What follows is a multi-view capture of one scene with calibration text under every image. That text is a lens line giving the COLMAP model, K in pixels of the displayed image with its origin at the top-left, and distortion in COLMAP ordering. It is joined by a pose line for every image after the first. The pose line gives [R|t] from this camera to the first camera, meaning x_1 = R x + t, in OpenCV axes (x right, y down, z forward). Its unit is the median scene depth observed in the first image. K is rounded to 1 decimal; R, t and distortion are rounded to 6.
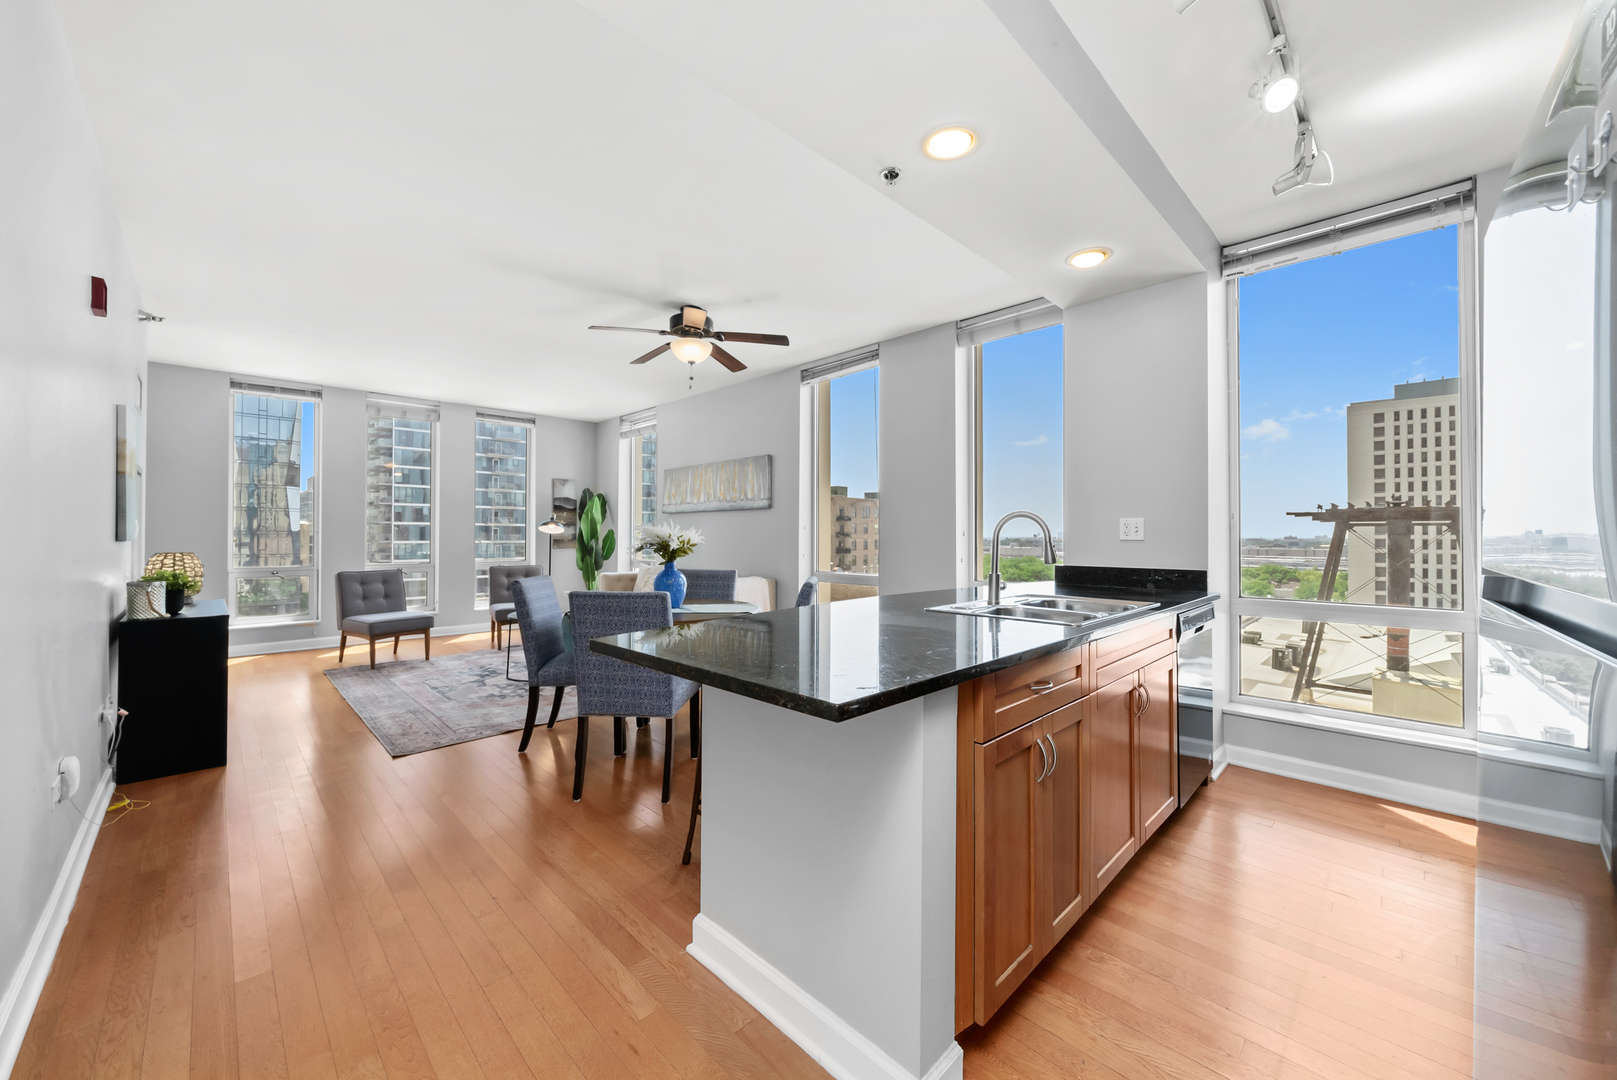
lens RADIAL K [[606.3, 0, 798.3], [0, 606.3, 530.1], [0, 0, 1]] dist [-0.002615, -0.000118]
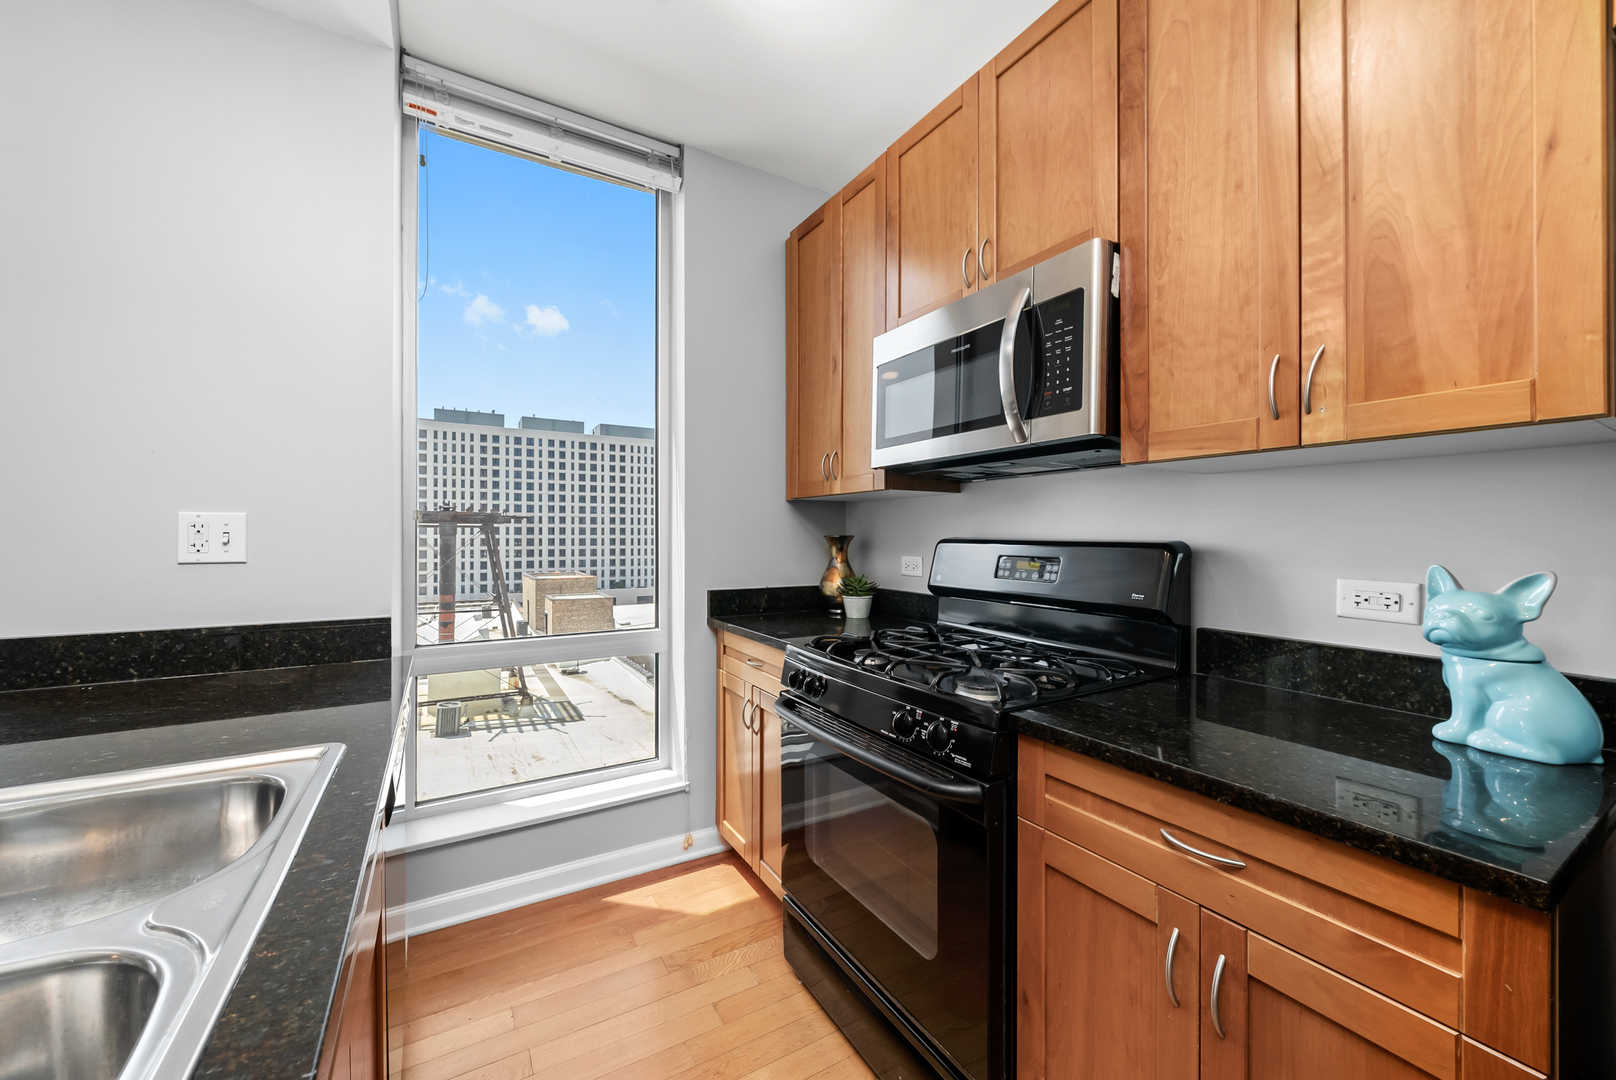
lens RADIAL K [[607.0, 0, 800.3], [0, 607.0, 536.0], [0, 0, 1]] dist [-0.000870, -0.000051]
pose [[0.242356, -0.000427, 0.970187, 0.110815], [-0.010099, 0.999945, 0.002963, -0.003582], [-0.970135, -0.010516, 0.242338, 0.233353]]
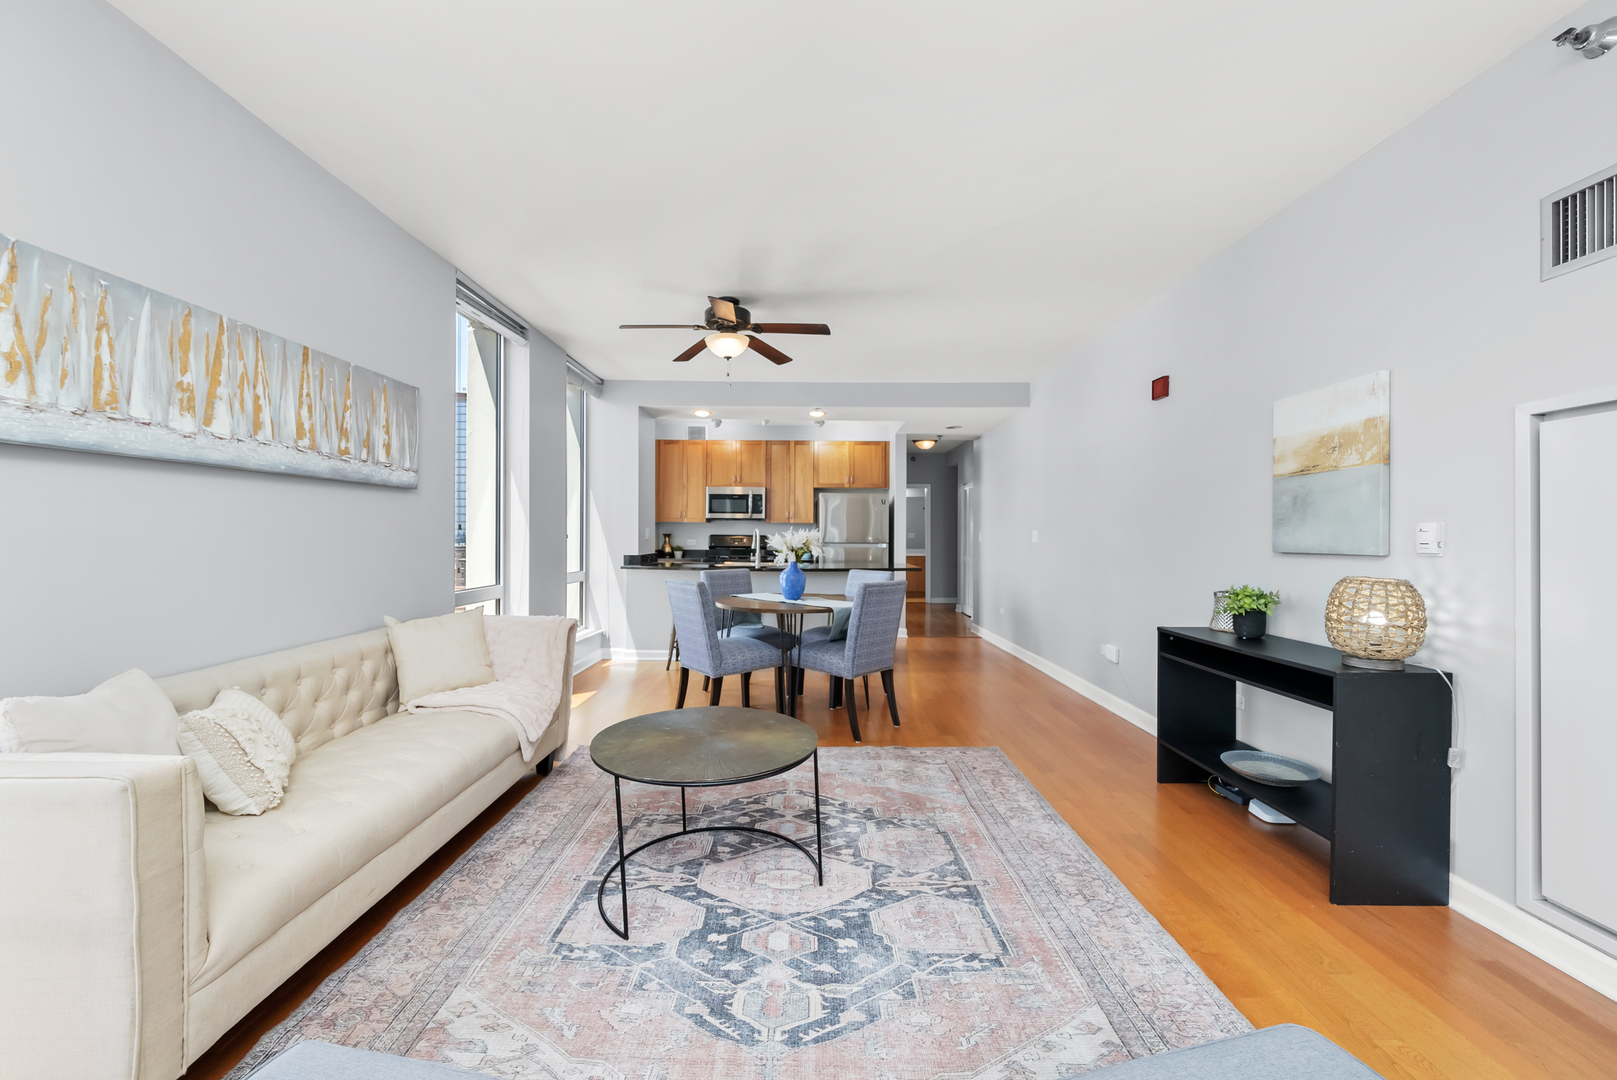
lens RADIAL K [[613.3, 0, 804.4], [0, 613.3, 535.8], [0, 0, 1]] dist [-0.001705, -0.000213]
pose [[-0.713465, -0.005712, 0.700668, -0.578463], [-0.011711, 0.999924, -0.003772, 0.002511], [-0.700593, -0.010897, -0.713478, 0.988252]]
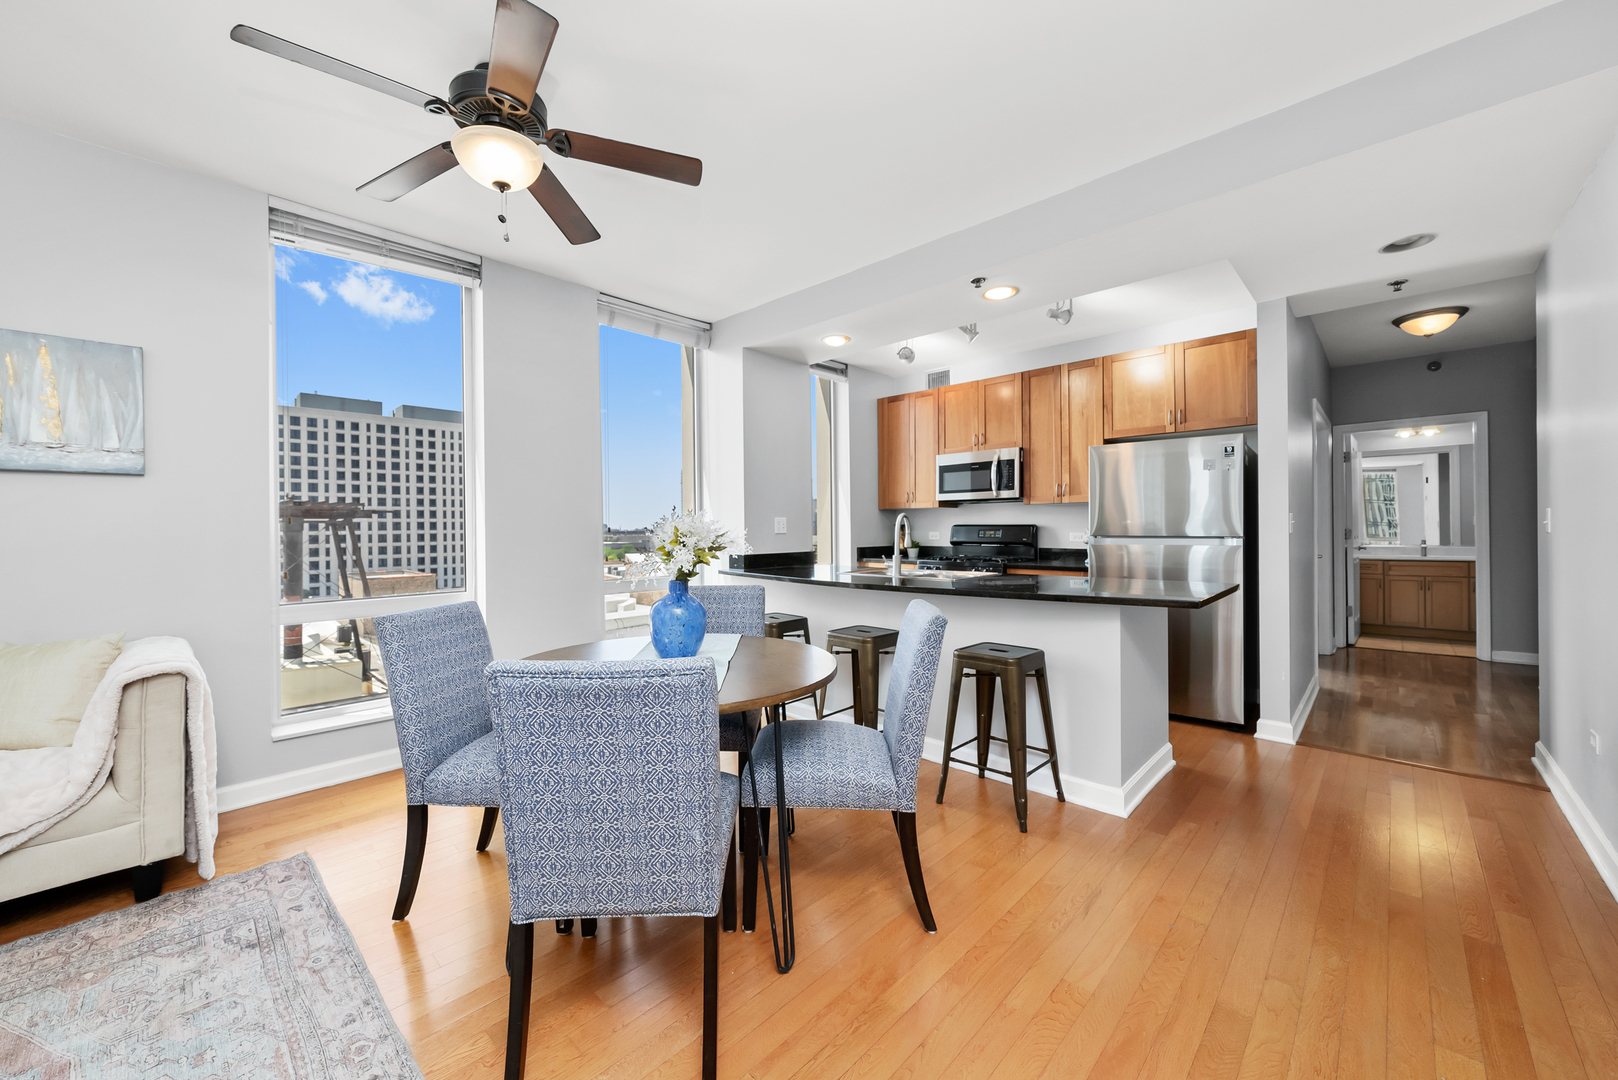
lens RADIAL K [[614.4, 0, 799.7], [0, 614.4, 529.9], [0, 0, 1]] dist [-0.002055, -0.000212]
pose [[-0.028104, -0.004864, 0.999593, -0.423813], [0.000833, 0.999988, 0.004889, 0.000715], [-0.999605, 0.000971, -0.028100, 0.476843]]
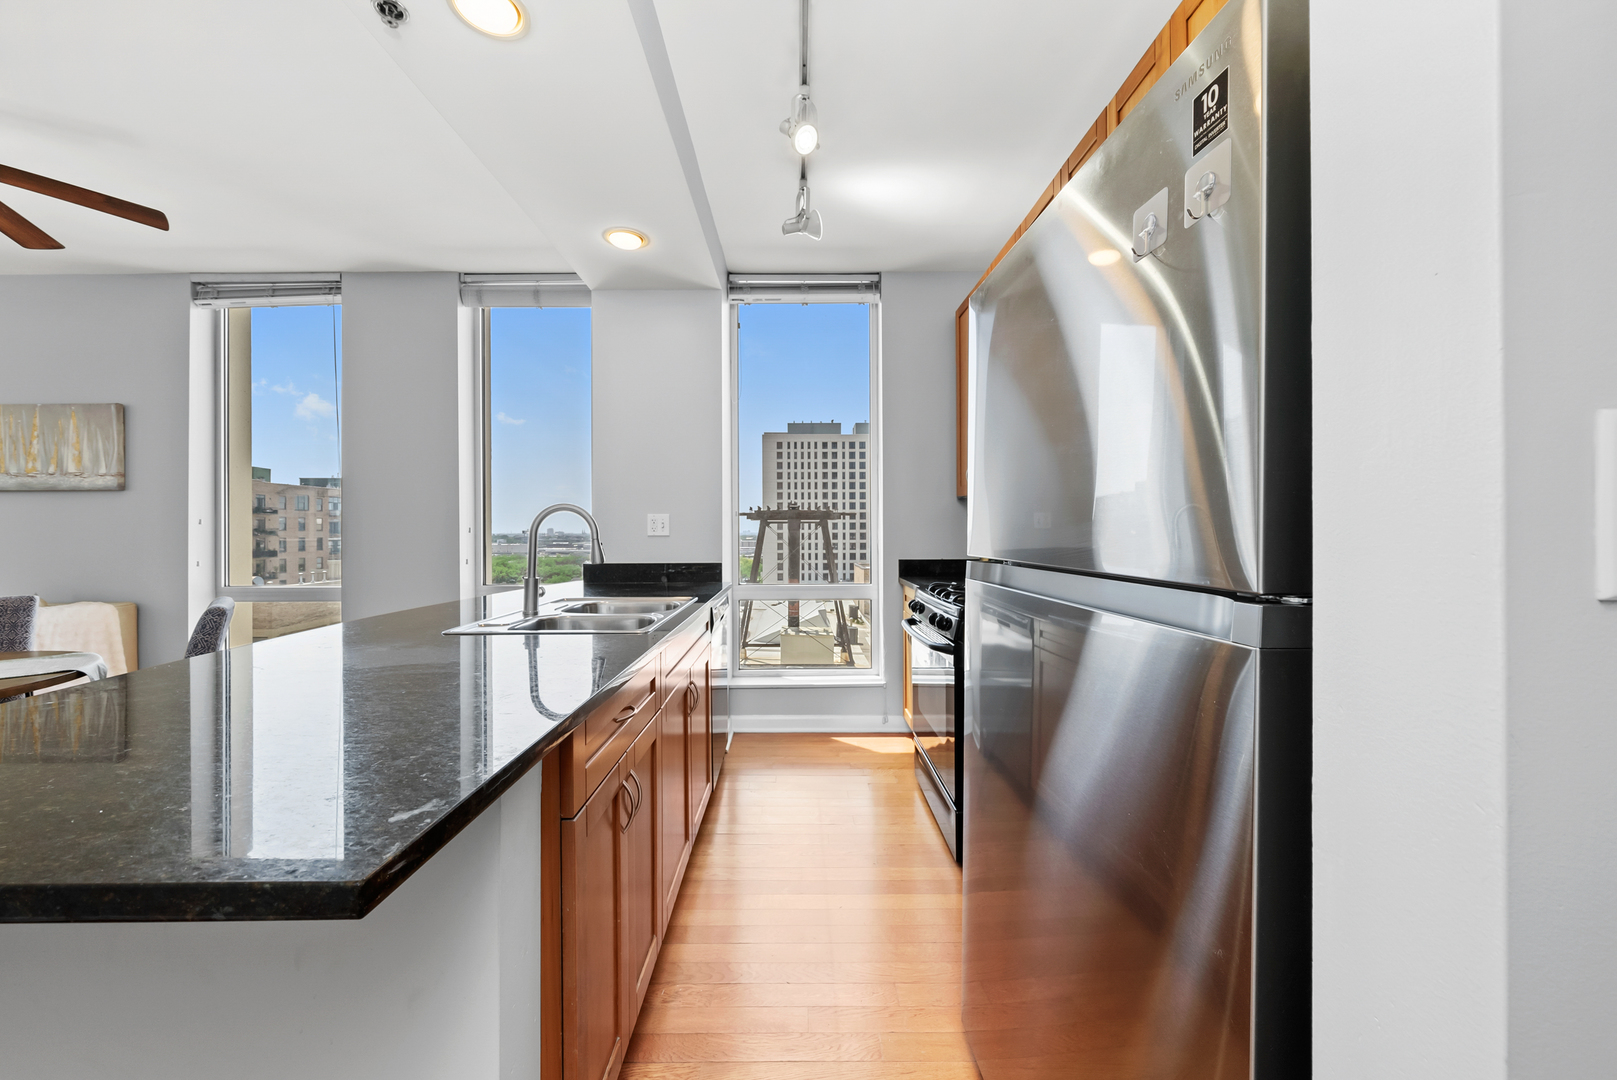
lens RADIAL K [[604.4, 0, 801.8], [0, 604.4, 530.3], [0, 0, 1]] dist [-0.004498, -0.000308]
pose [[0.693978, -0.003897, 0.719986, -0.005322], [-0.000804, 0.999981, 0.006188, 0.000431], [-0.719996, -0.004873, 0.693961, 0.060578]]
